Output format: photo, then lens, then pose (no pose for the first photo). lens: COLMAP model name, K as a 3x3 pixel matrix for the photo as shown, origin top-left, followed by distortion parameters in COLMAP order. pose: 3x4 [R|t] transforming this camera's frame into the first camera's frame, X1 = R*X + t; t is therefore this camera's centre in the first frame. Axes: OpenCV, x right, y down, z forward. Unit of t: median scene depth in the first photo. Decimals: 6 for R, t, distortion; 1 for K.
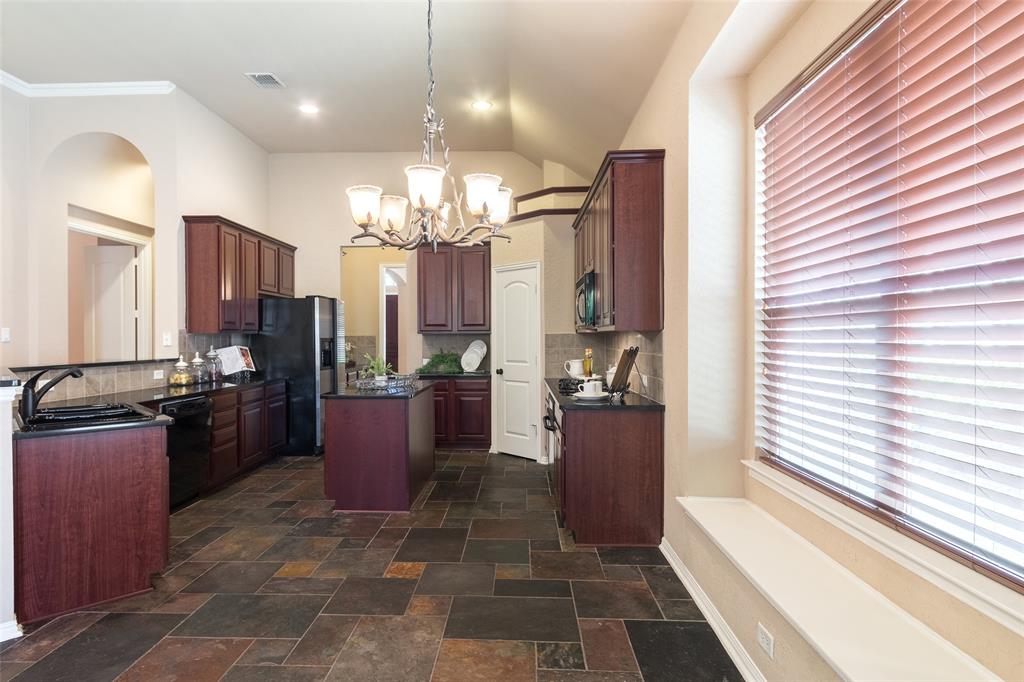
lens RADIAL K [[595.4, 0, 512.0], [0, 595.4, 341.0], [0, 0, 1]] dist [0.004307, 0.000796]
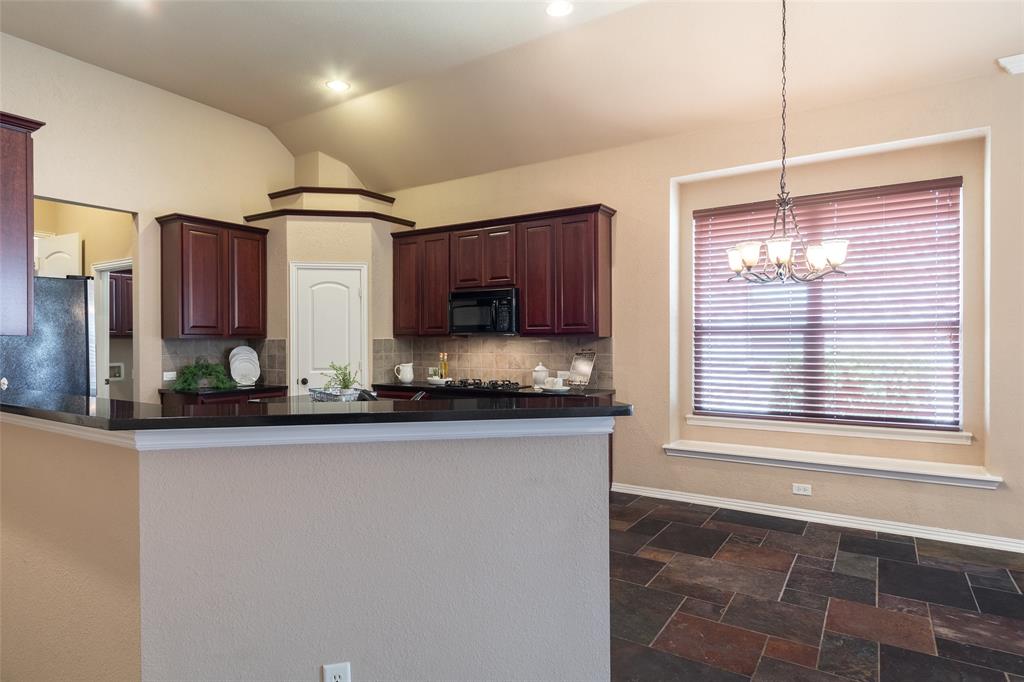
lens RADIAL K [[598.6, 0, 512.0], [0, 598.6, 341.0], [0, 0, 1]] dist [-0.000547, -0.000150]
pose [[0.490937, 0.000484, 0.871195, -0.701588], [0.007172, 0.999964, -0.004597, -0.002164], [-0.871166, 0.008505, 0.490916, 0.322141]]
